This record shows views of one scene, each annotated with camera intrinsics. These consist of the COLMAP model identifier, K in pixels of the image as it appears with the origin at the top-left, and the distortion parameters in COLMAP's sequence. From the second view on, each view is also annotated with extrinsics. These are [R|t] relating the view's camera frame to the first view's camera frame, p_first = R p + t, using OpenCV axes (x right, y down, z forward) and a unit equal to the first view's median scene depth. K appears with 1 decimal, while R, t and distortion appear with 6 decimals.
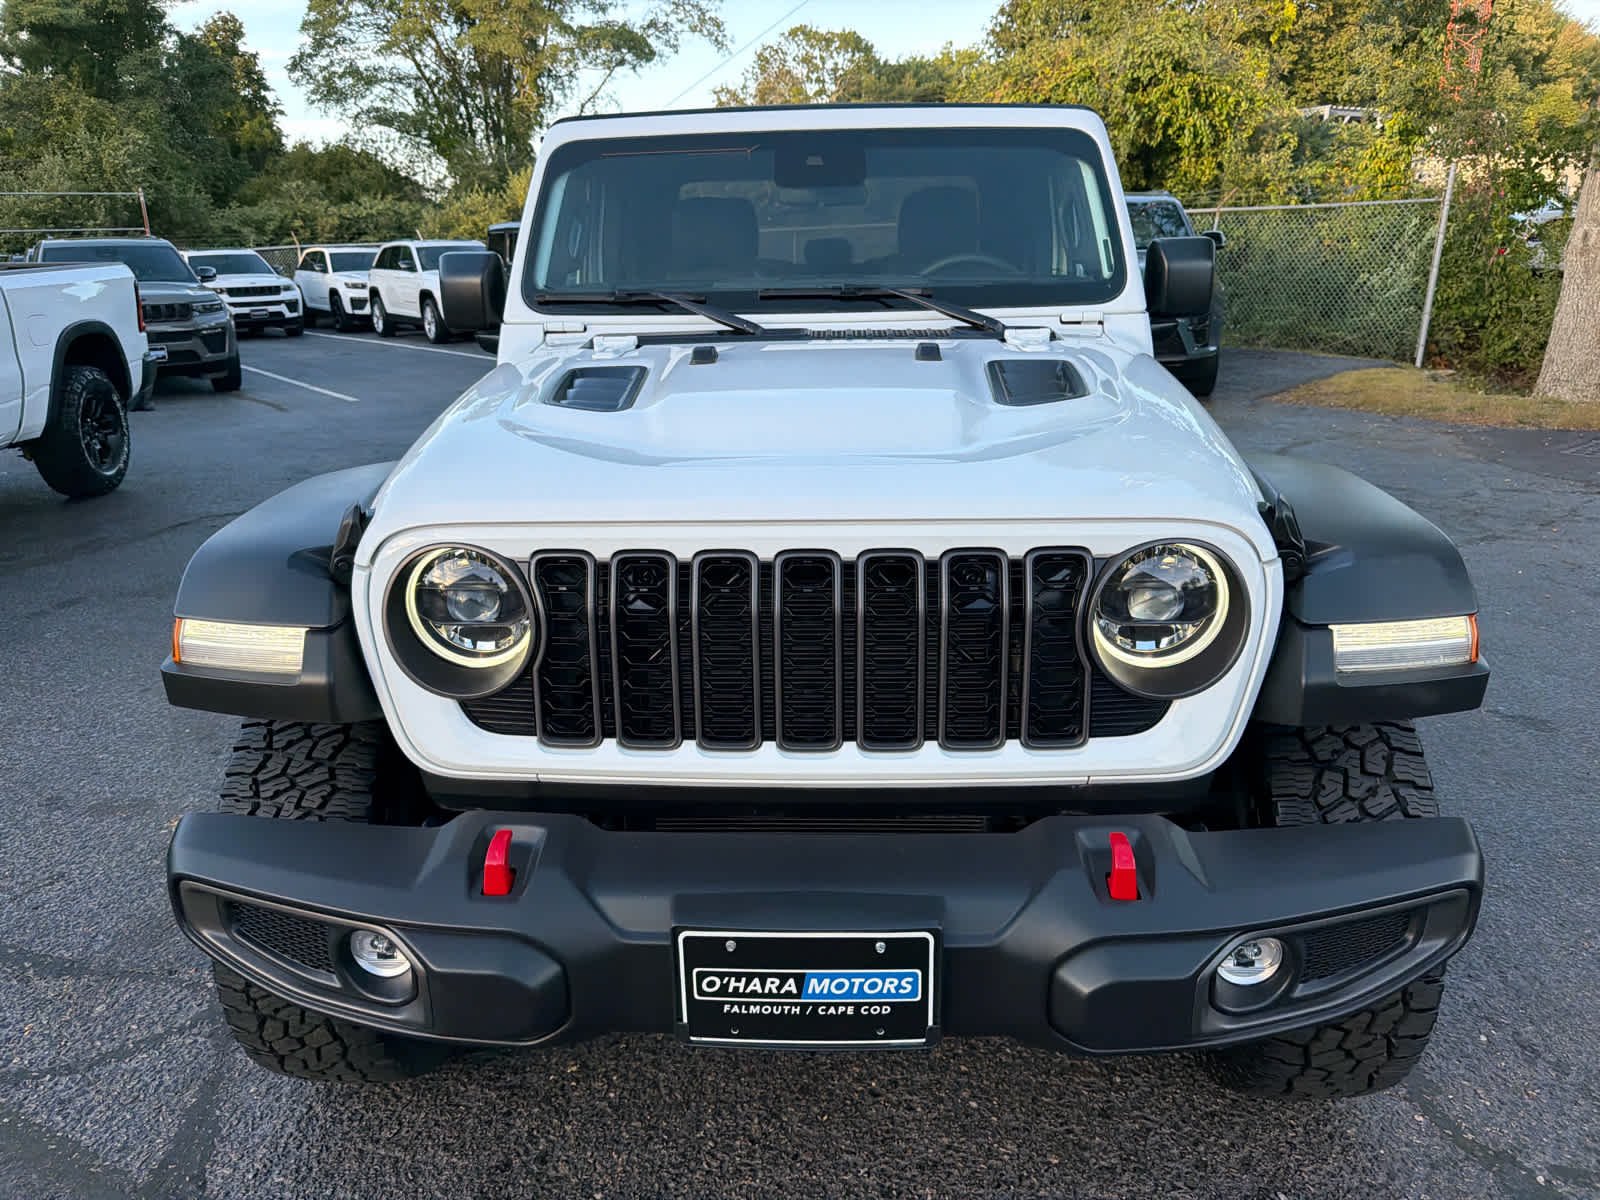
lens RADIAL K [[1119.5, 0, 795.0], [0, 1119.5, 602.1], [0, 0, 1]] dist [0.001024, -0.009421]
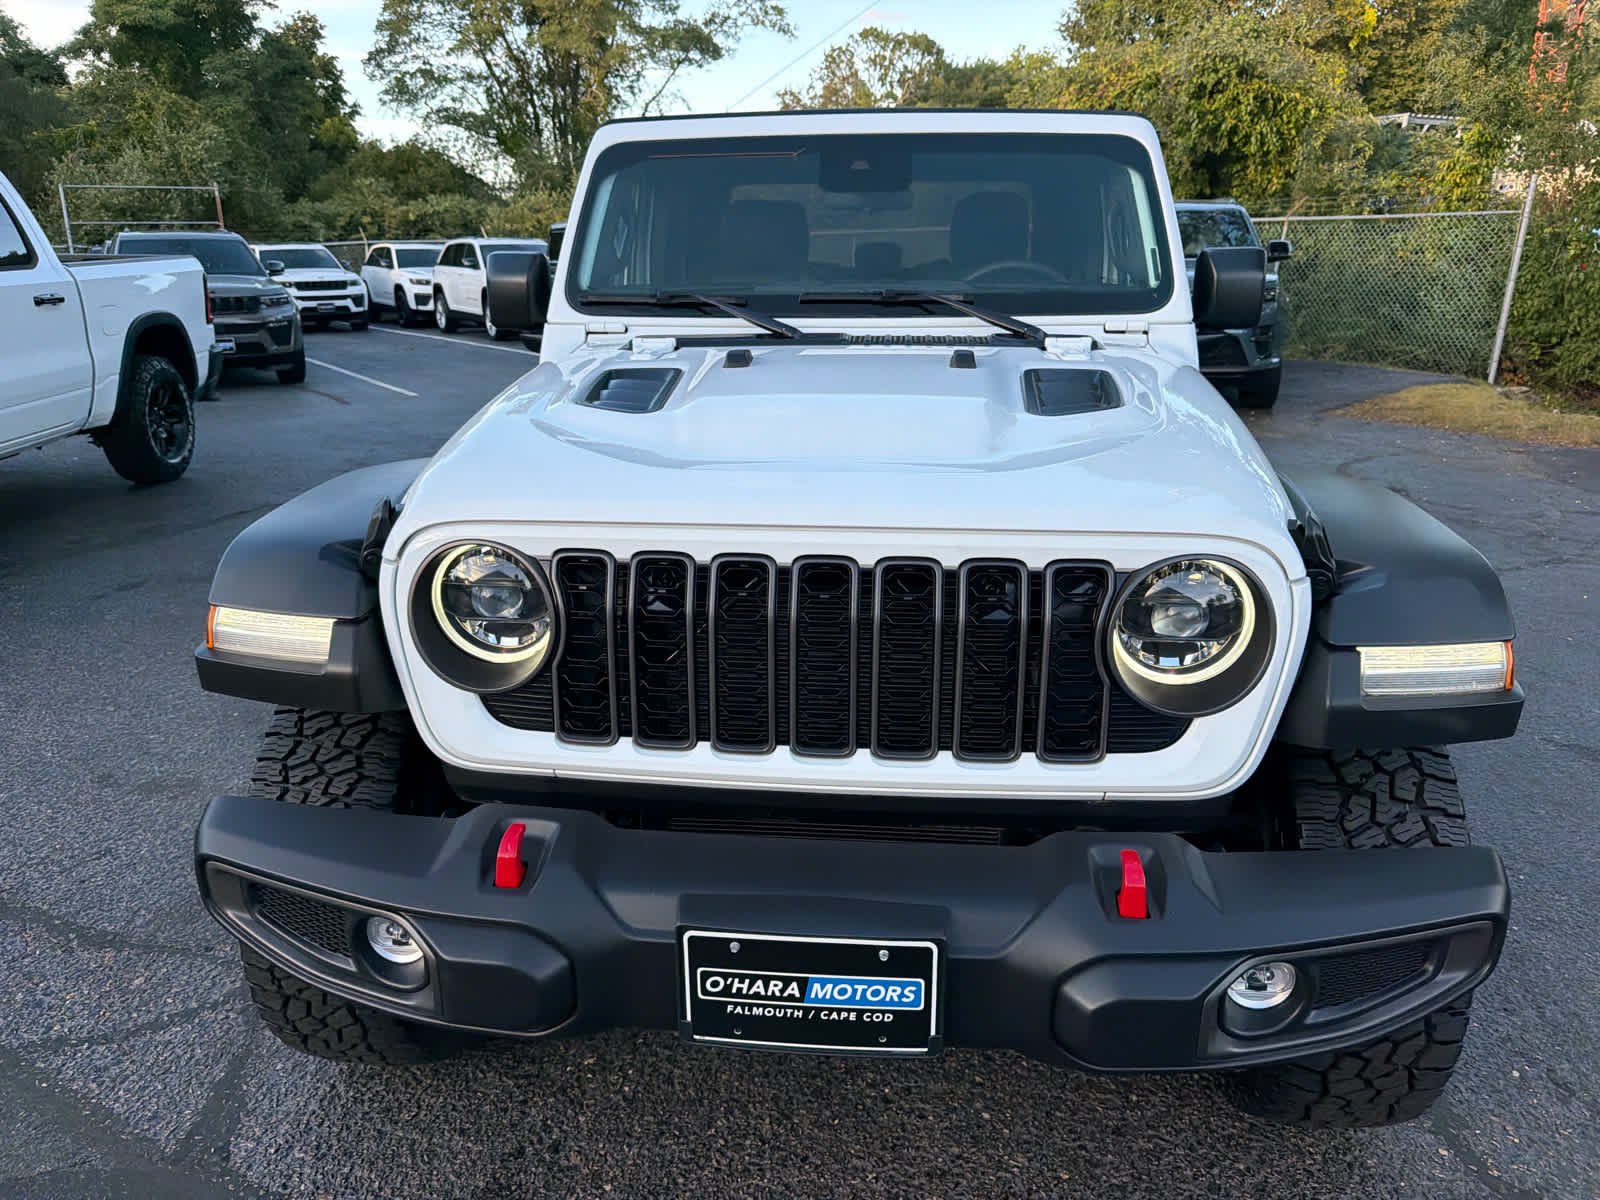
lens RADIAL K [[1118.1, 0, 798.3], [0, 1118.1, 611.8], [0, 0, 1]] dist [0.001403, -0.009828]
pose [[0.998578, 0.029503, -0.044412, 0.024469], [-0.029225, 0.999549, 0.006912, -0.002158], [0.044596, -0.005604, 0.998989, -0.000334]]
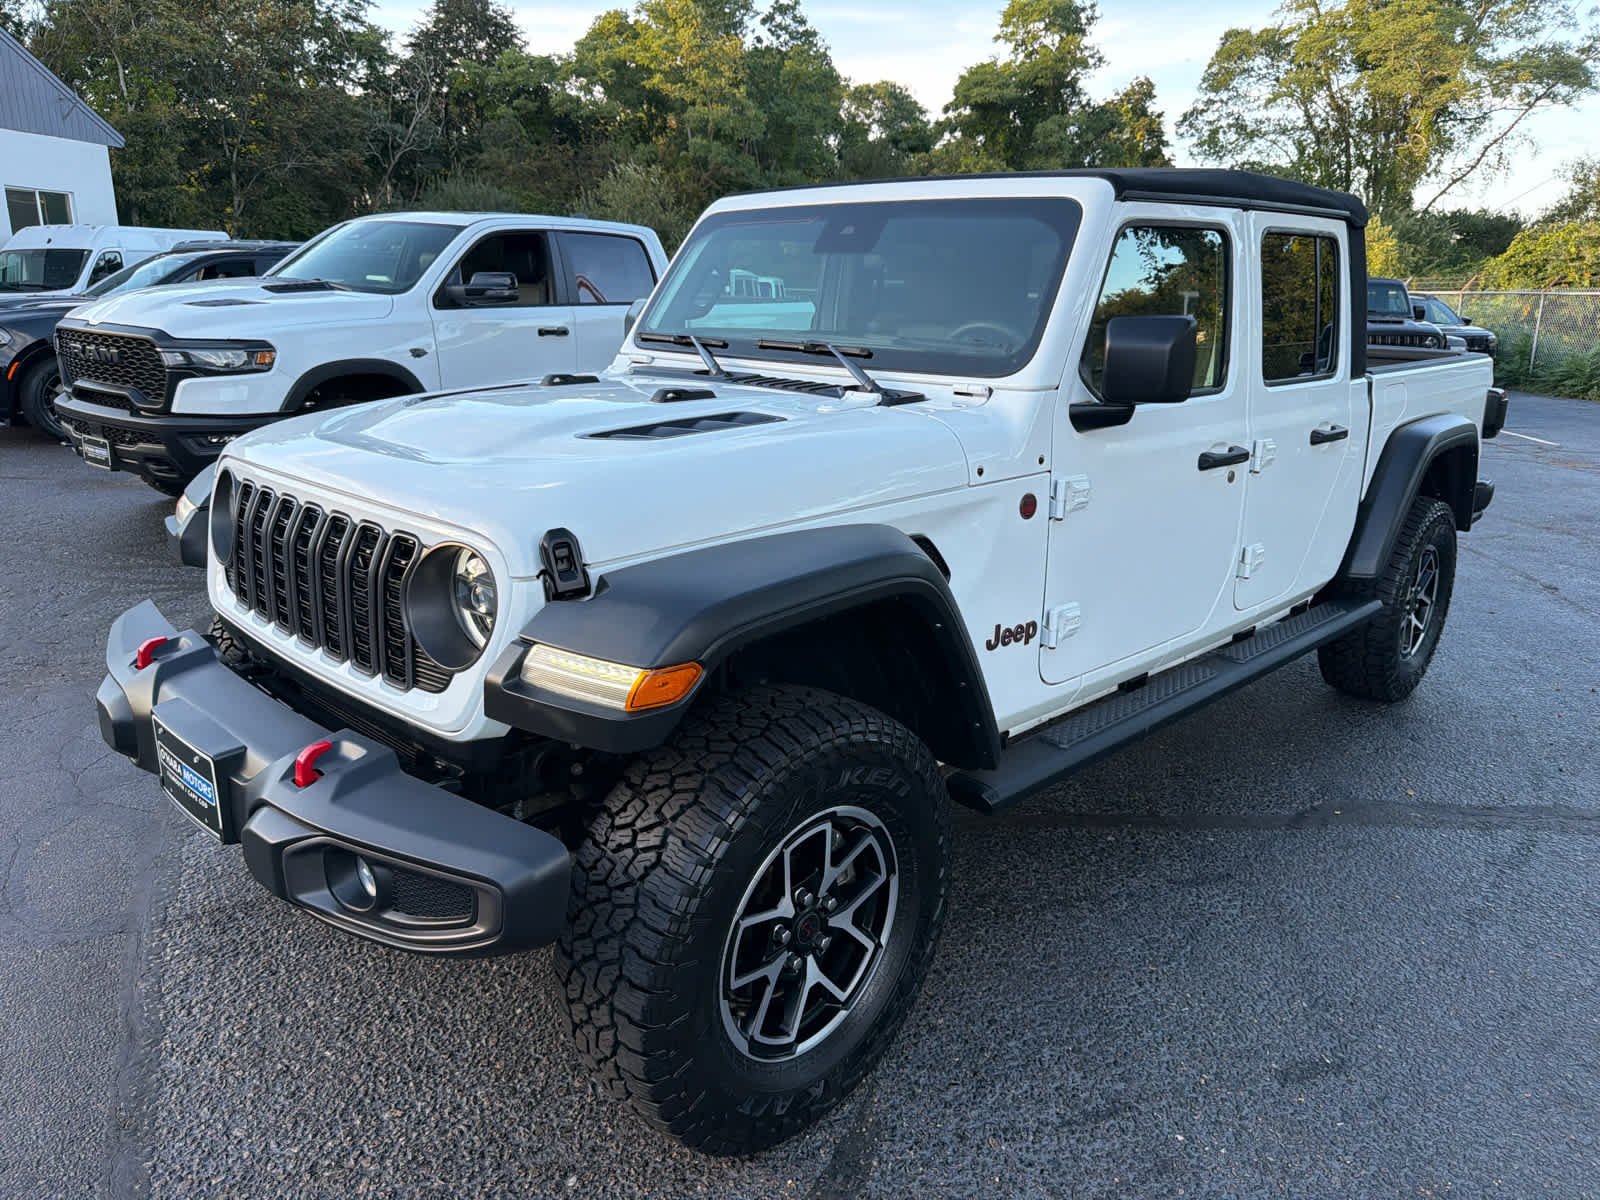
lens RADIAL K [[1134.9, 0, 774.2], [0, 1134.9, 601.6], [0, 0, 1]] dist [0.003407, -0.005151]
pose [[0.711226, 0.221206, -0.667252, 0.904402], [-0.250399, 0.966660, 0.053564, -0.096071], [0.656855, 0.128983, 0.742903, 0.203245]]
